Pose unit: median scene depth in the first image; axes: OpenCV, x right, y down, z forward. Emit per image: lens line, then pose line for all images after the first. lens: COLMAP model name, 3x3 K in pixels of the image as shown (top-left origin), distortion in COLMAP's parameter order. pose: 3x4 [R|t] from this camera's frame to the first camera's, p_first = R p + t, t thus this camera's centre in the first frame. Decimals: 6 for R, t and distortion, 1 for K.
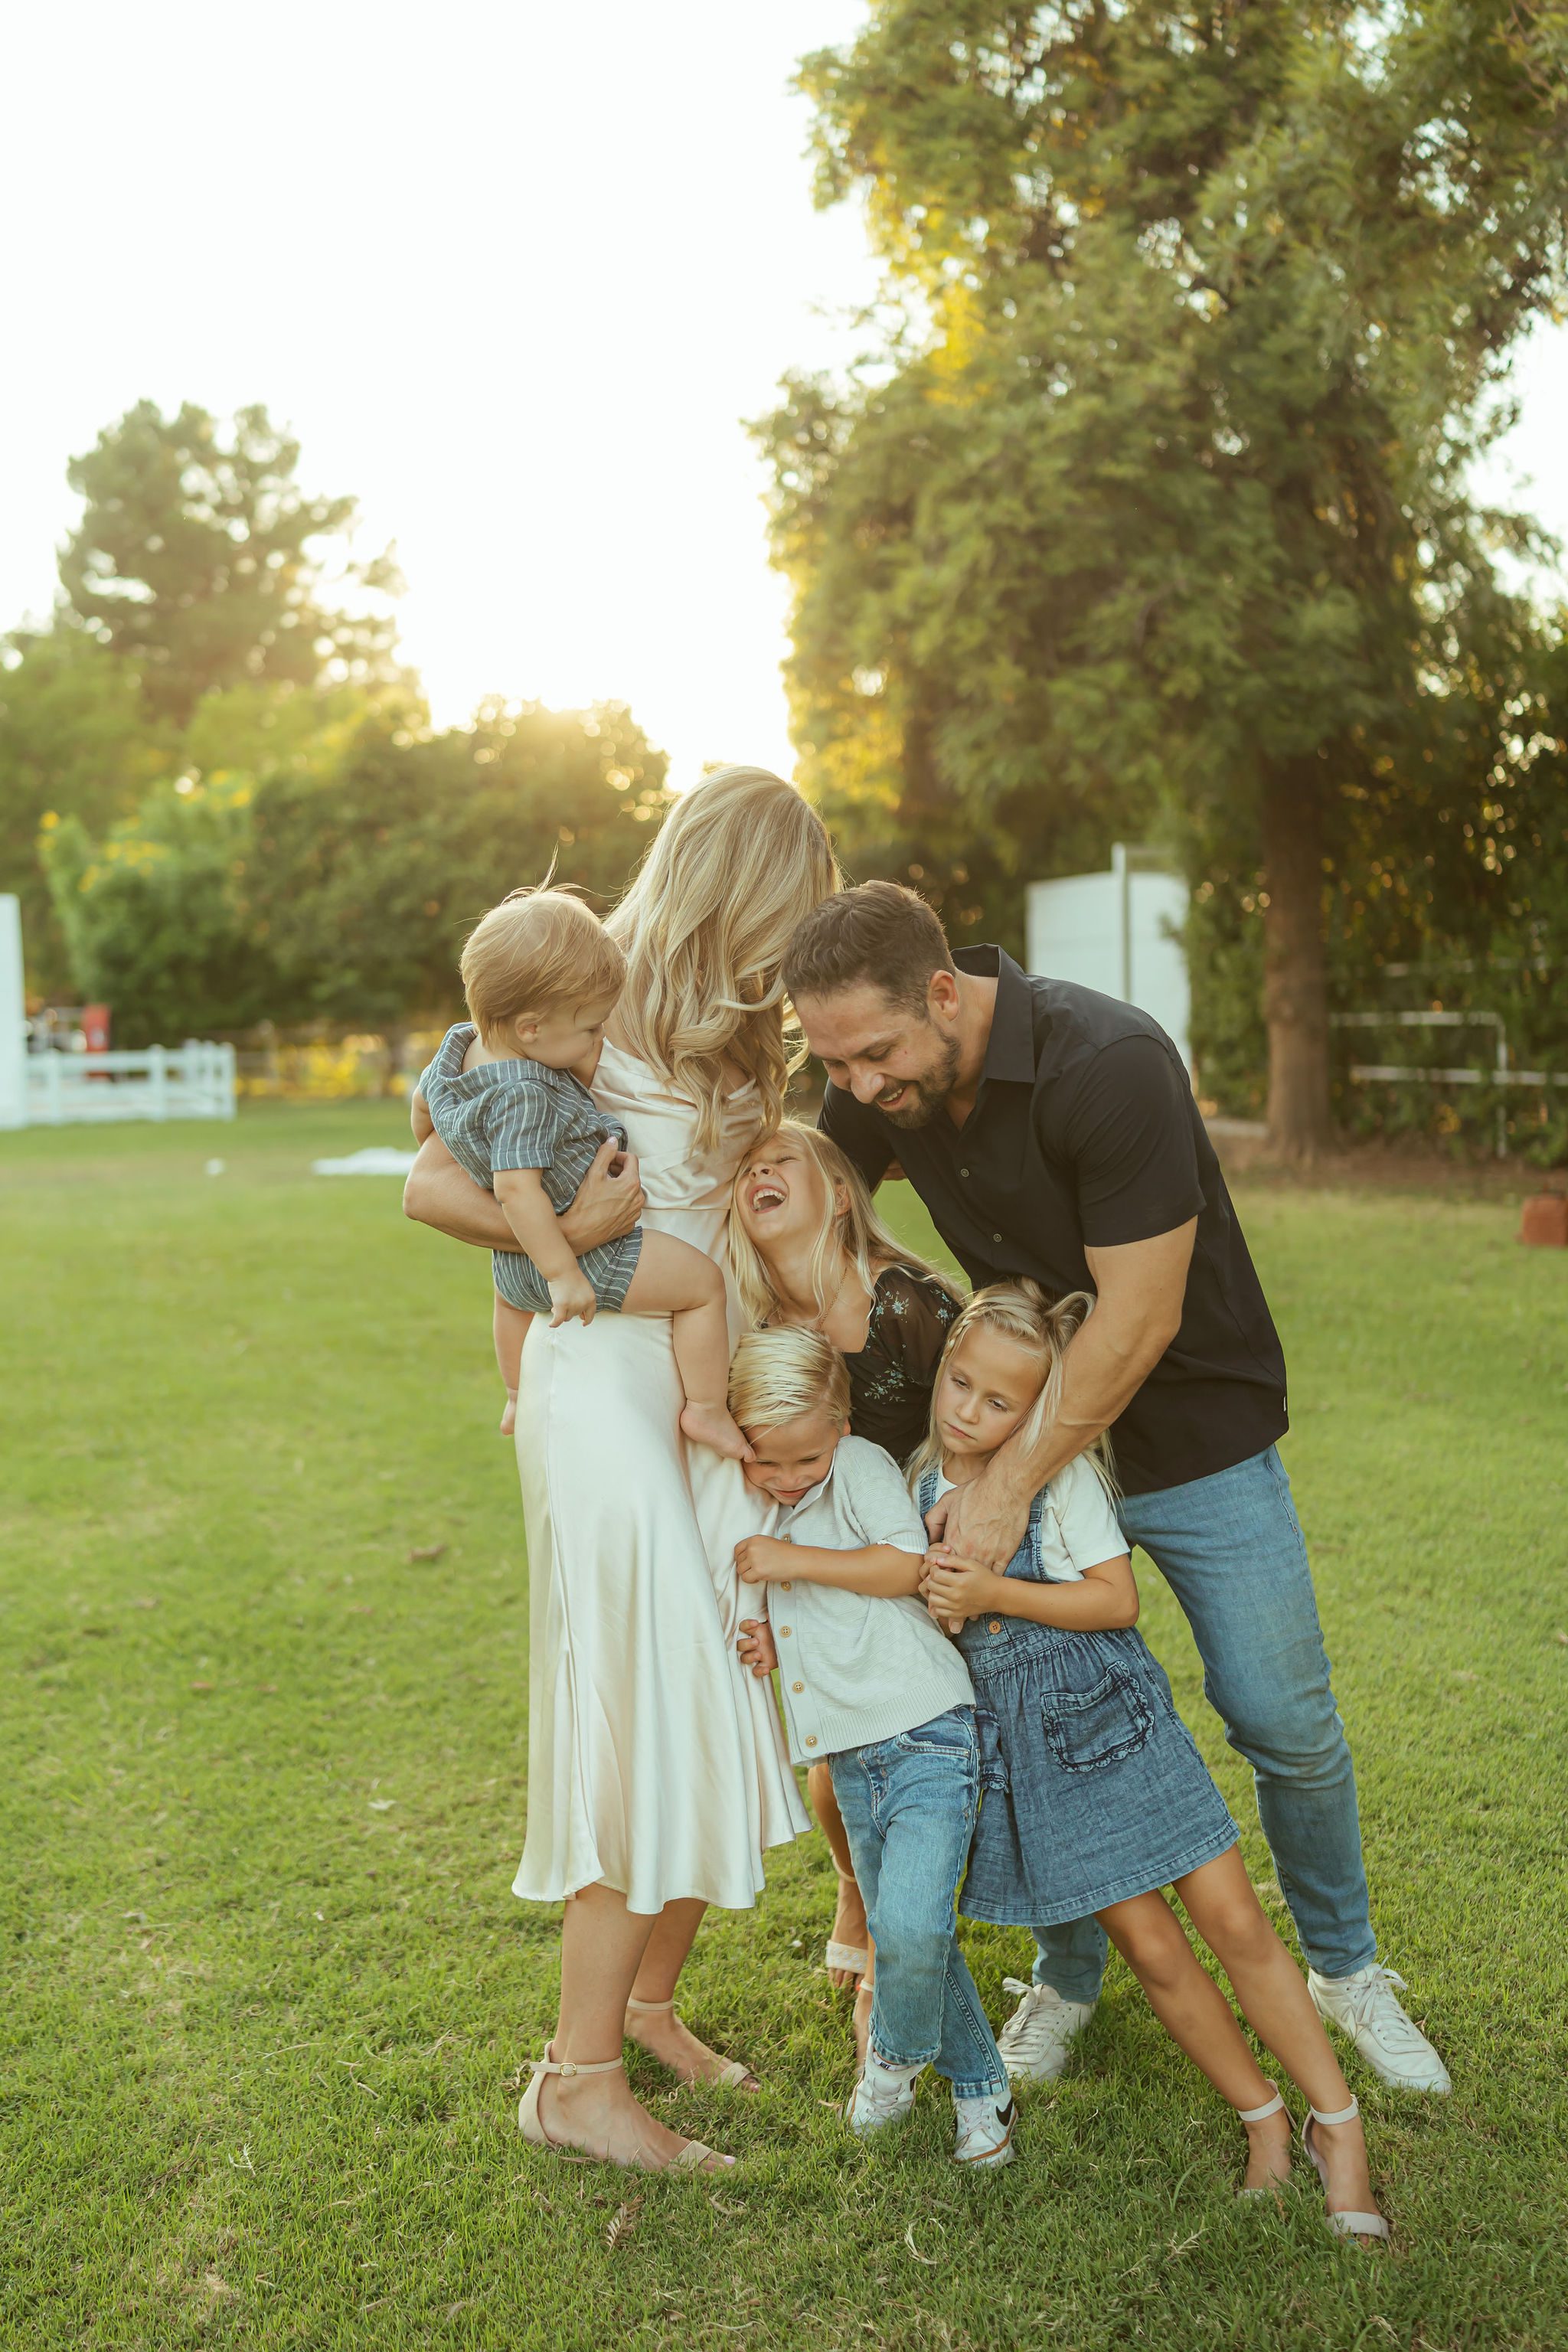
lens RADIAL K [[2274.4, 0, 784.0], [0, 2274.4, 1176.0], [0, 0, 1]] dist [0.023716, -0.029725]
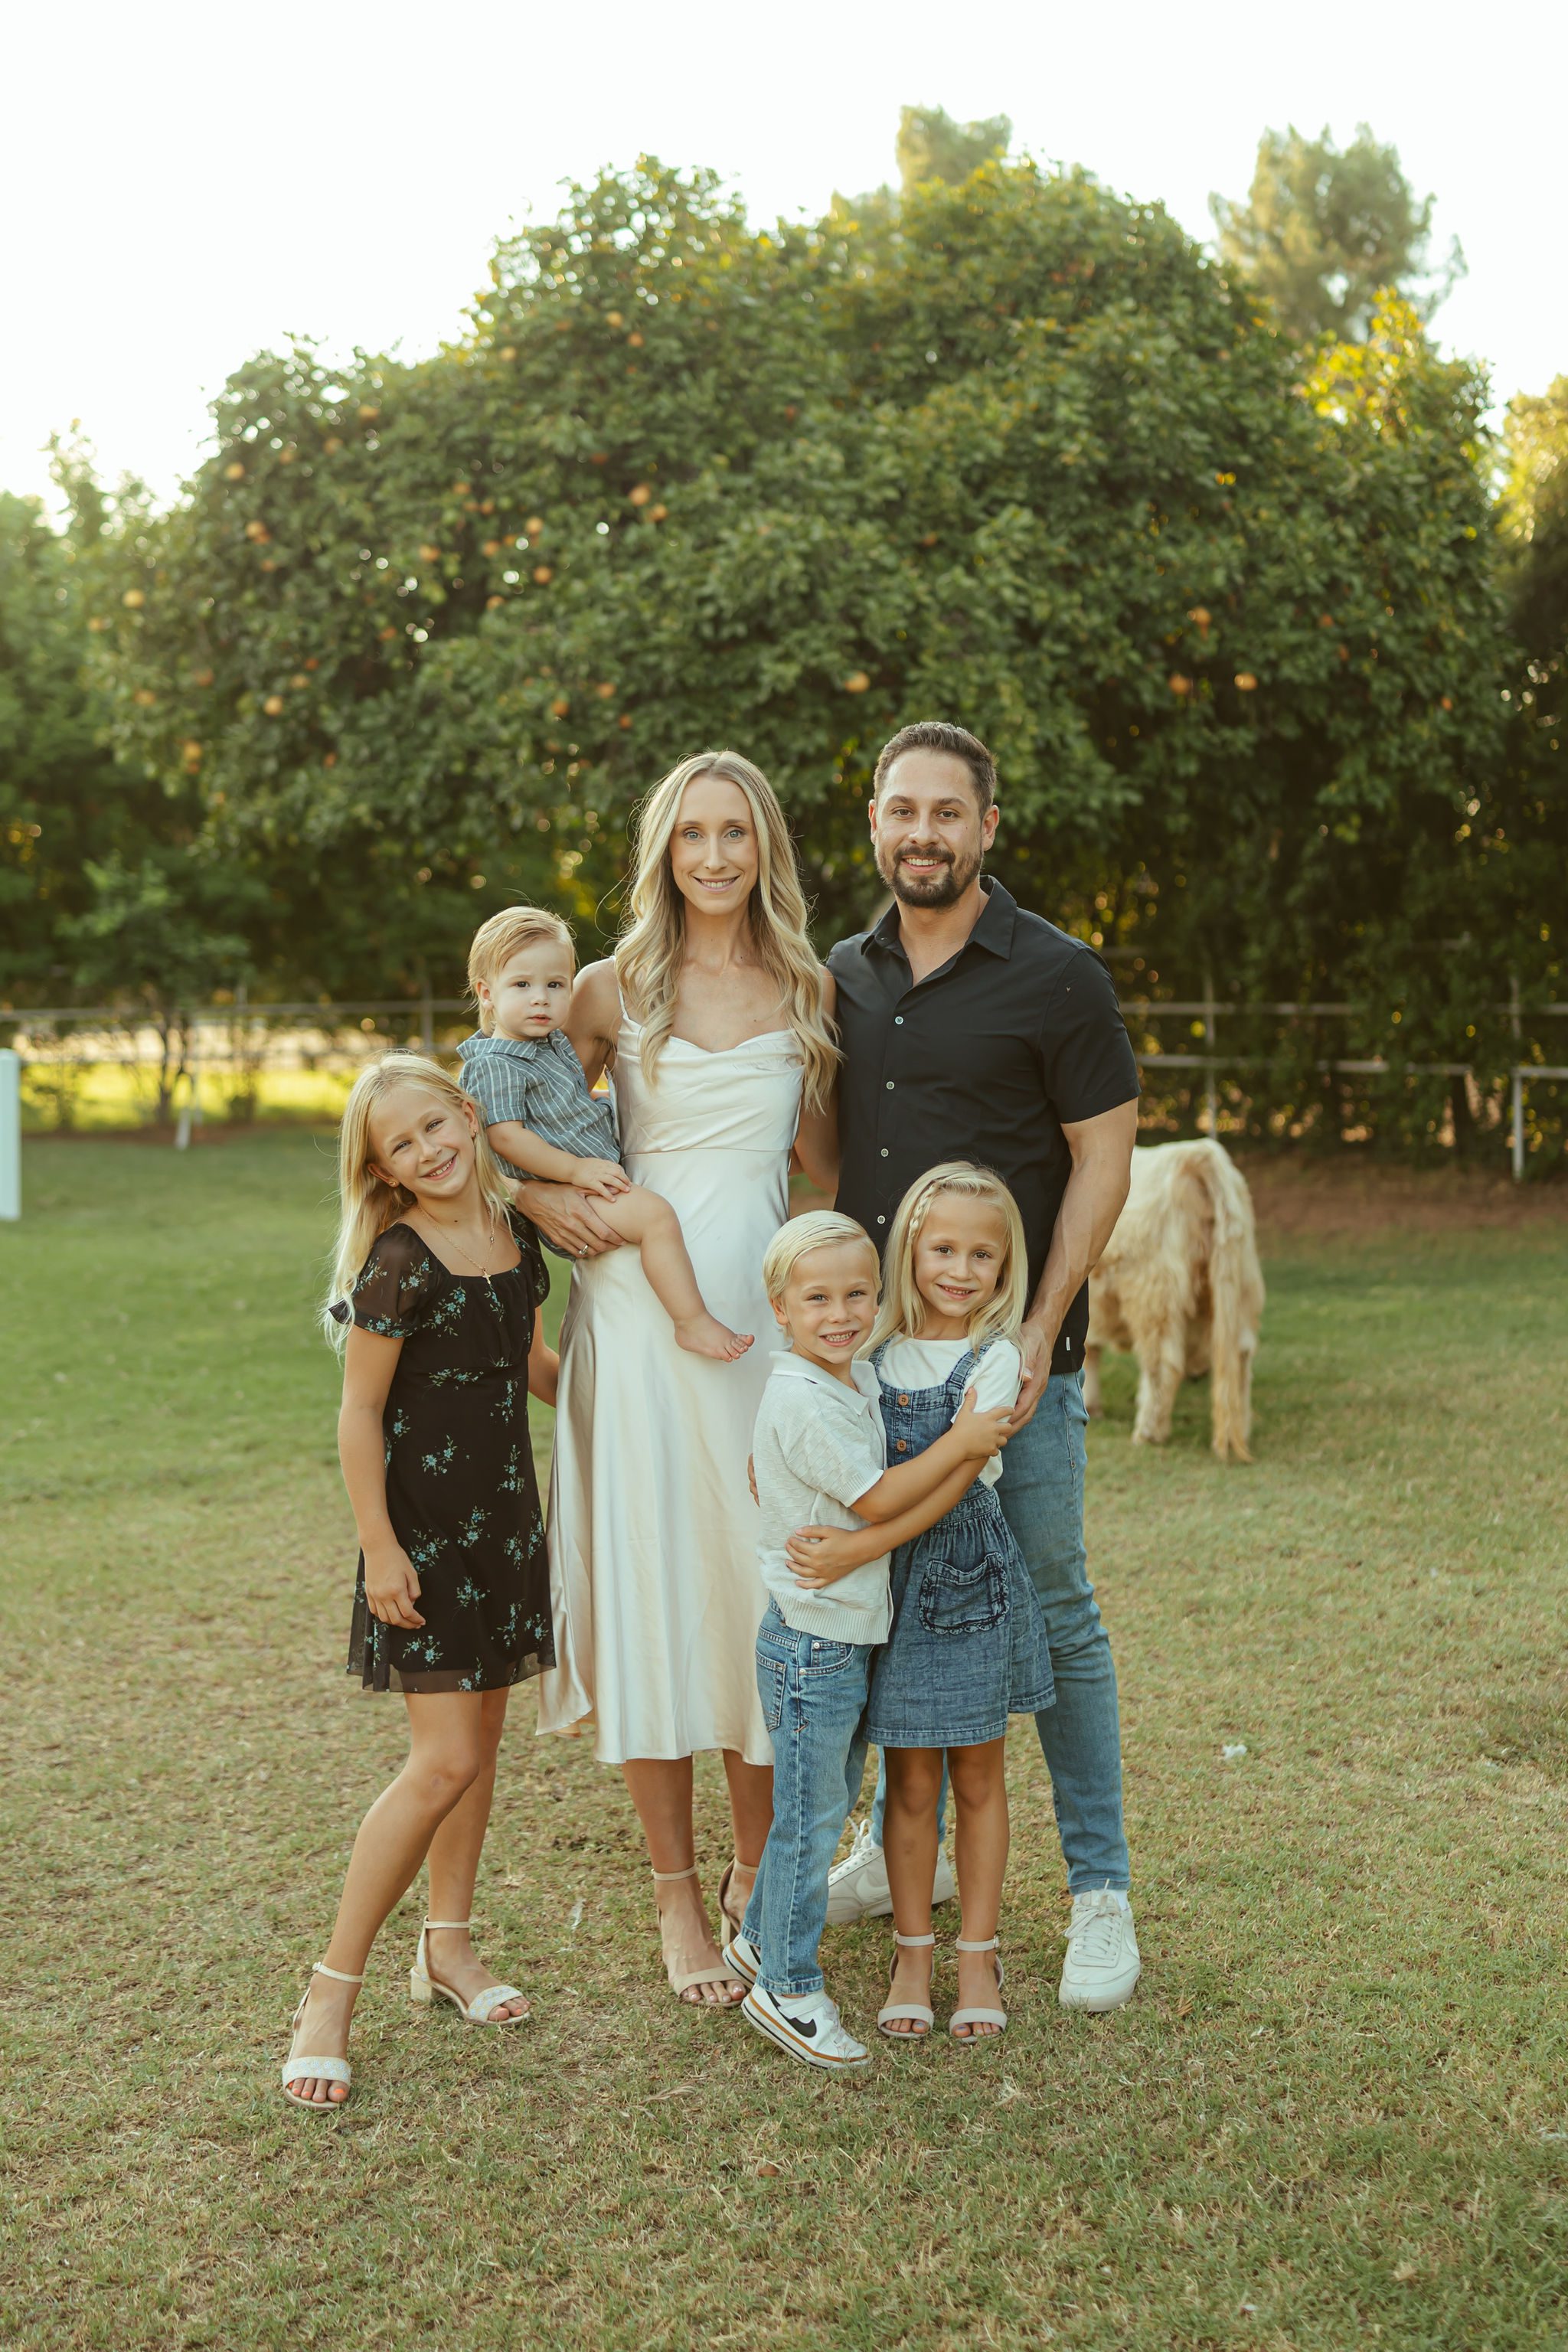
lens RADIAL K [[2800.0, 0, 908.5], [0, 2800.0, 1029.9], [0, 0, 1]] dist [0.018694, -0.007010]
pose [[0.970191, 0.006267, 0.242261, -0.226441], [0.007627, 0.998381, -0.056370, -0.032627], [-0.242222, 0.056538, 0.968572, 0.502534]]
